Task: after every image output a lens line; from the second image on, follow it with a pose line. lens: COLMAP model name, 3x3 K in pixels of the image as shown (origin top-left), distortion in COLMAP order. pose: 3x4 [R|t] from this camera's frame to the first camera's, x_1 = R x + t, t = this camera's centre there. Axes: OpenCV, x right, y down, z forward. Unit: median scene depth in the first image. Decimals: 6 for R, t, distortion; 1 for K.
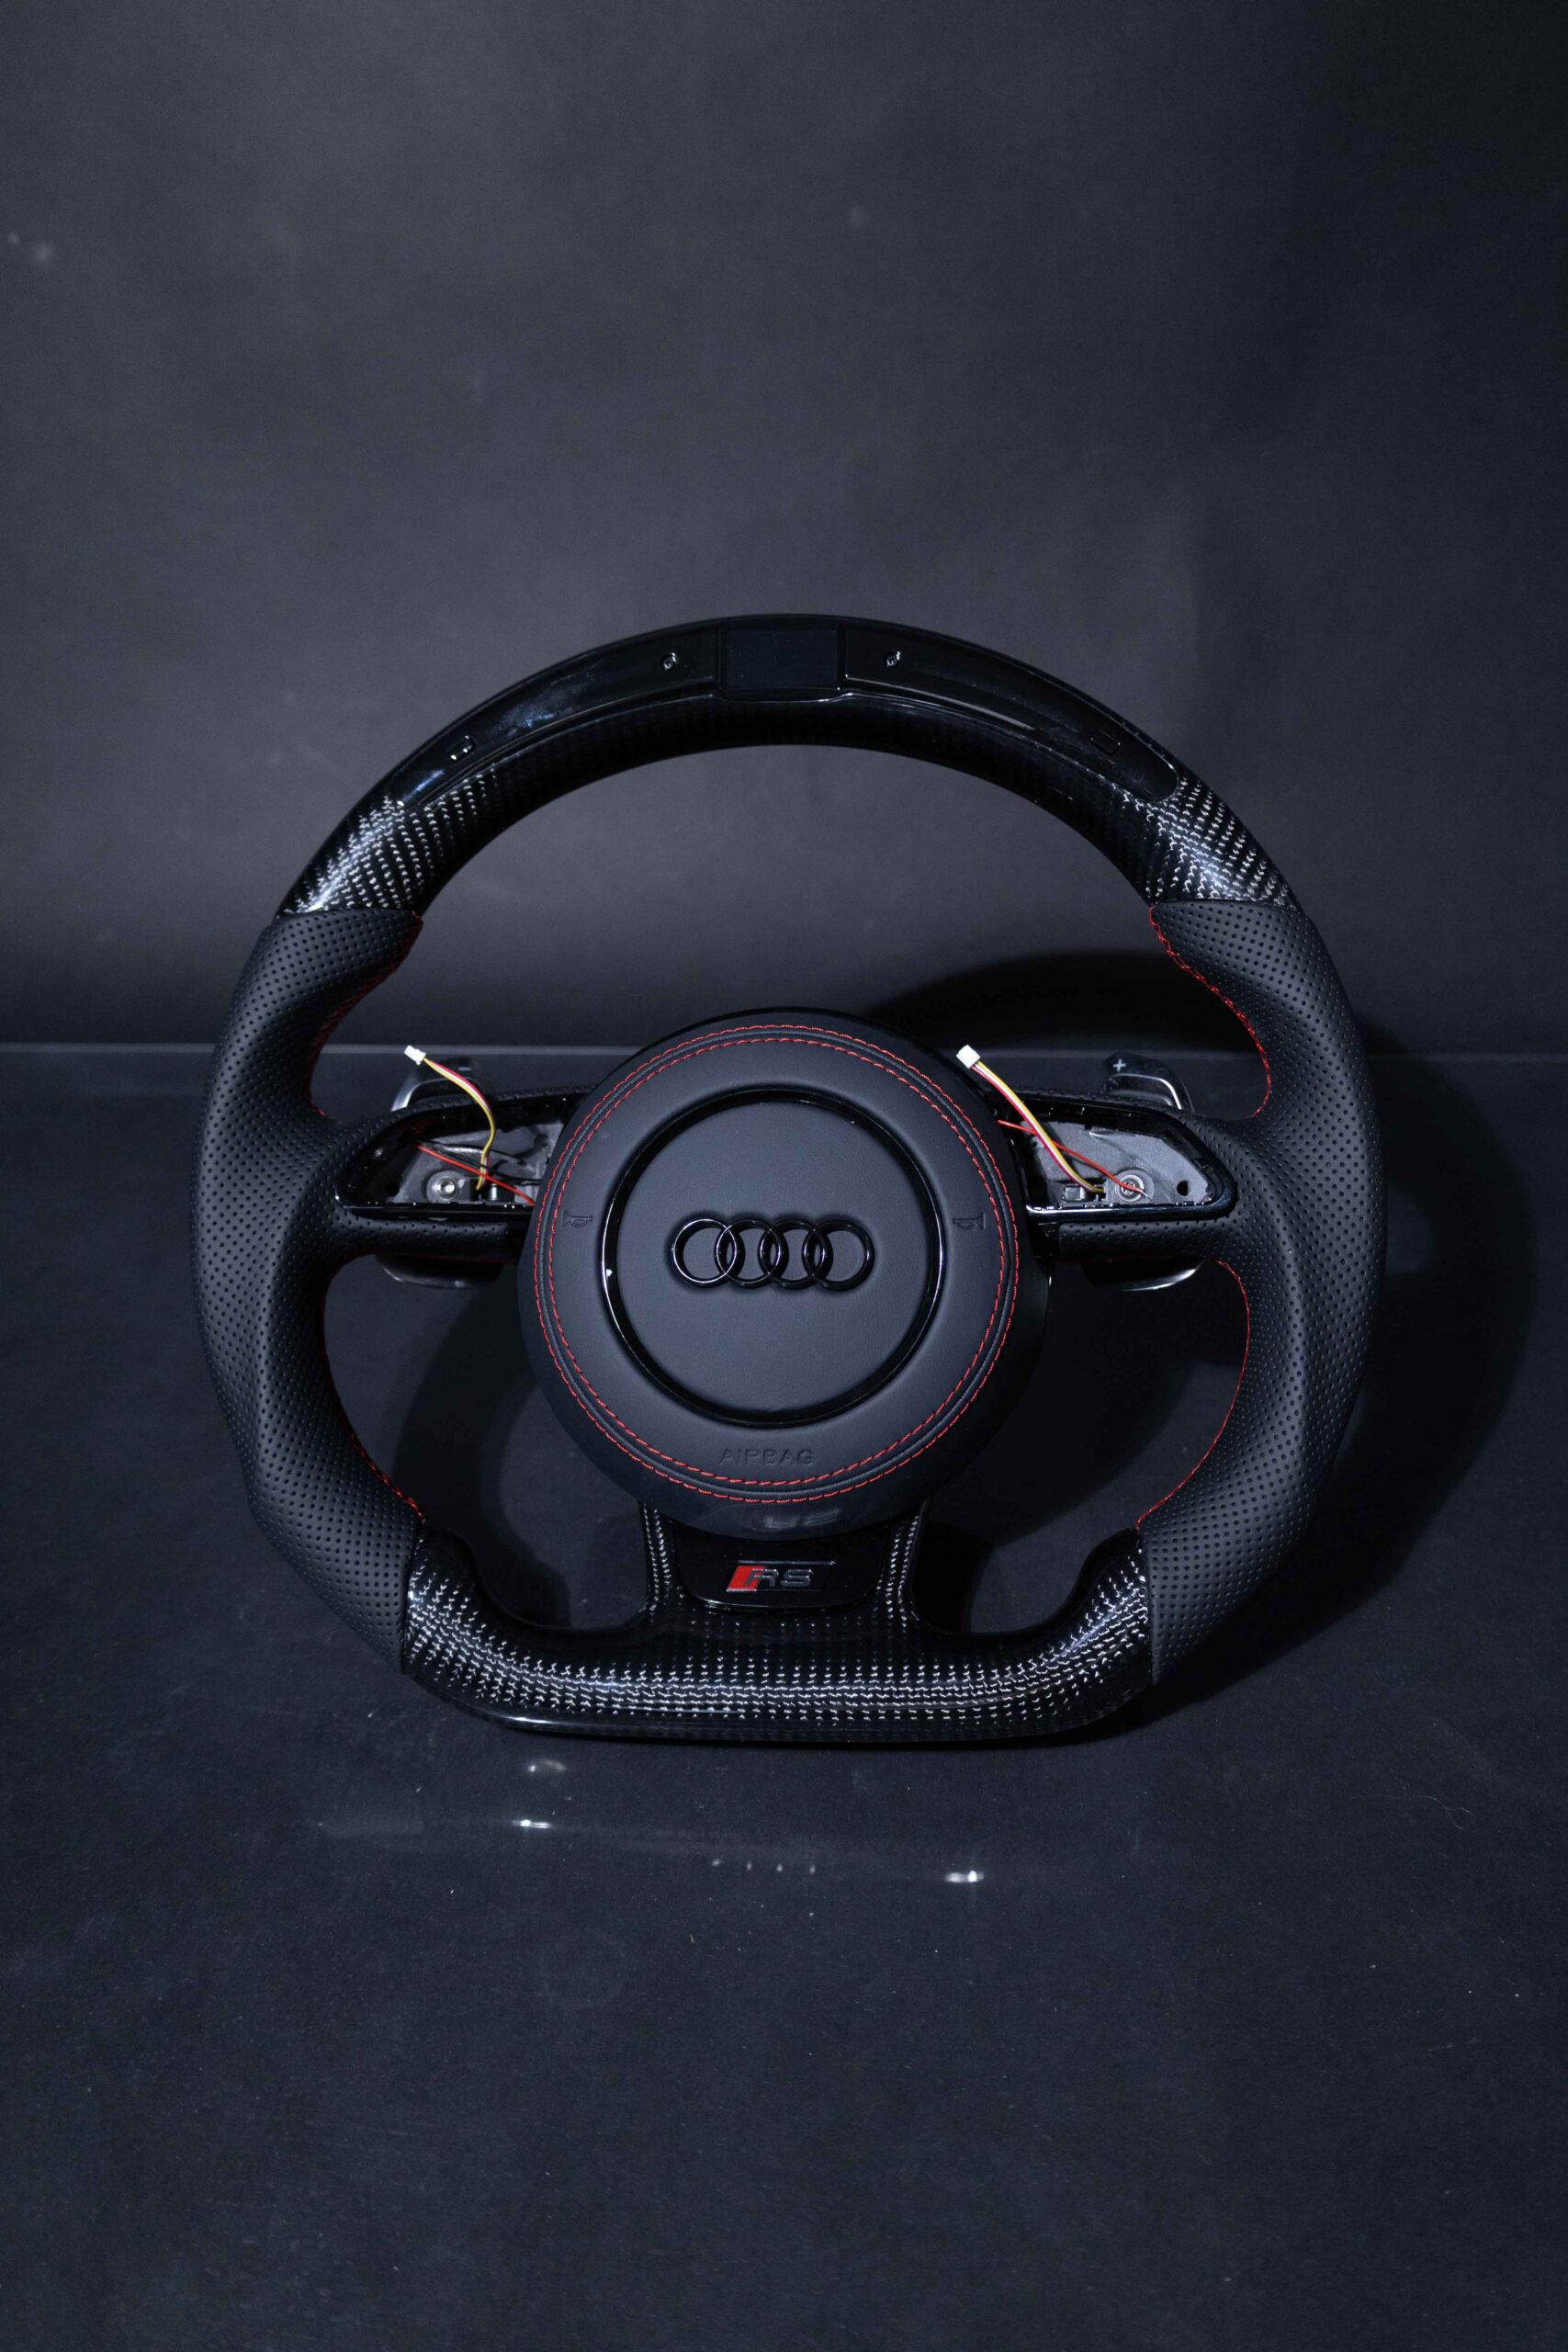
lens RADIAL K [[1917.1, 0, 792.5], [0, 1917.1, 1190.7], [0, 0, 1]] dist [-0.035044, 0.009071]
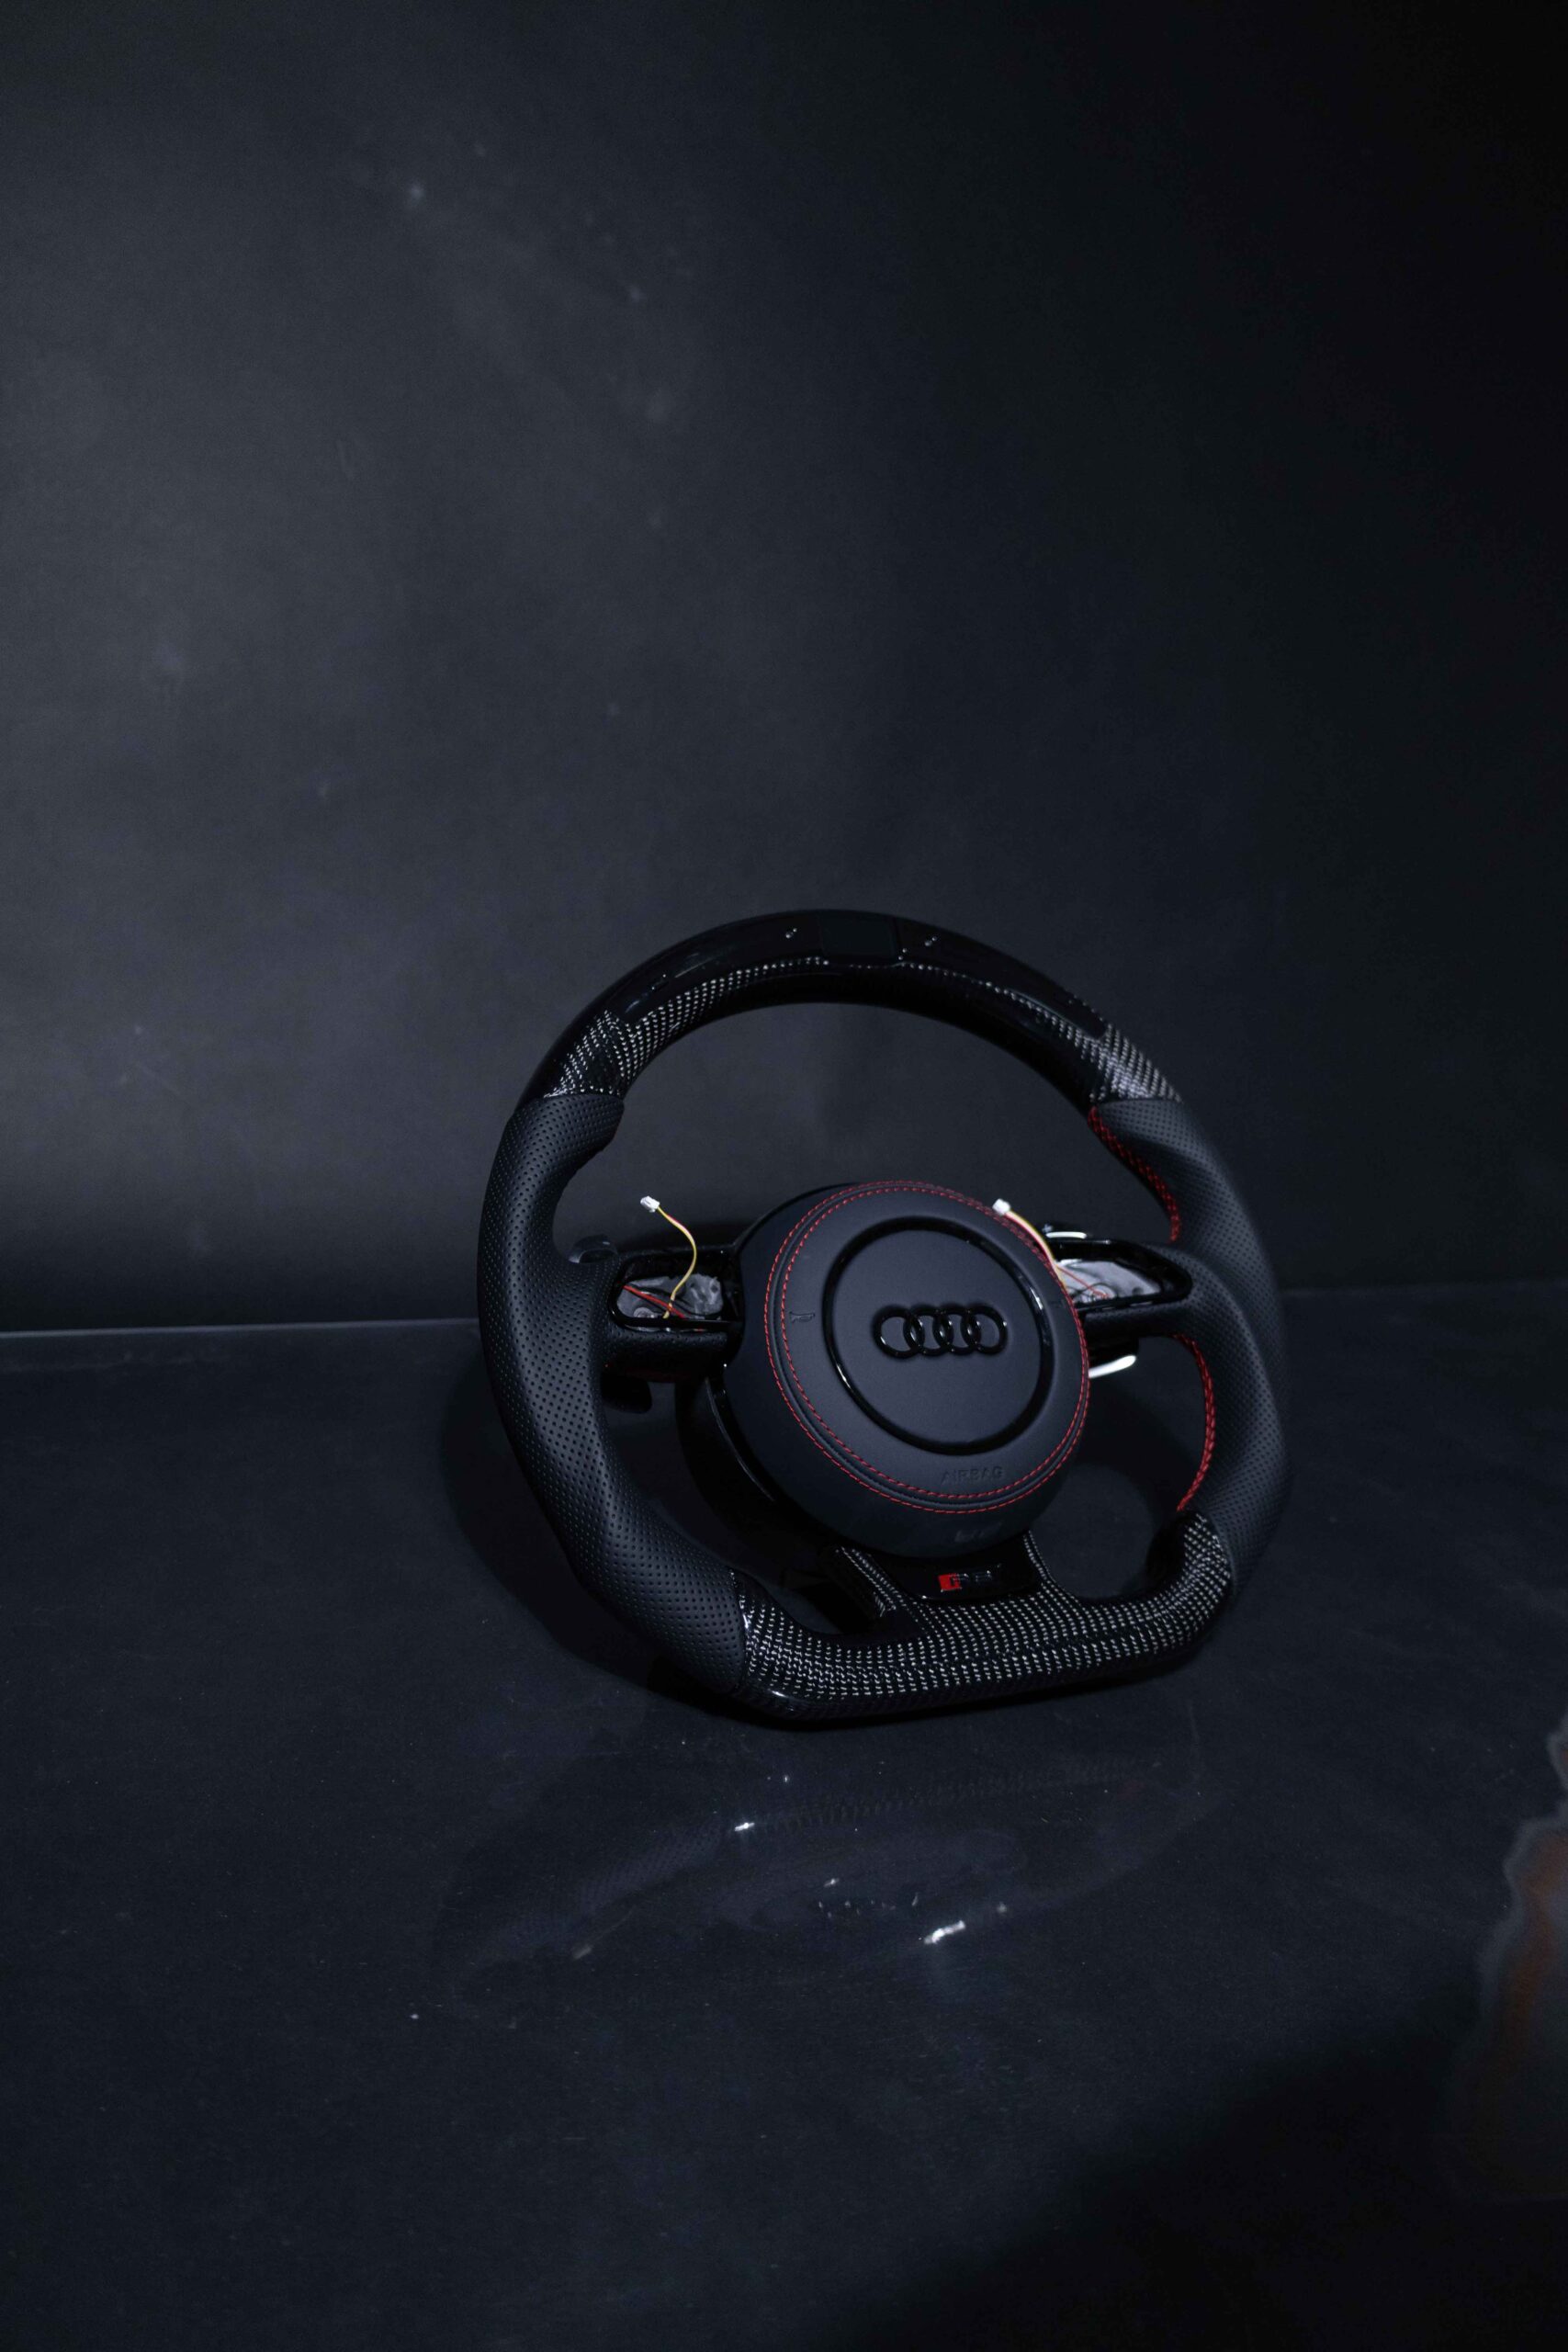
lens RADIAL K [[1708.6, 0, 862.7], [0, 1708.6, 1128.6], [0, 0, 1]] dist [-0.058491, 0.022616]
pose [[0.875404, 0.015232, 0.483152, -0.644174], [0.130718, 0.954805, -0.266945, 0.210030], [-0.465383, 0.296841, 0.833849, -0.032993]]
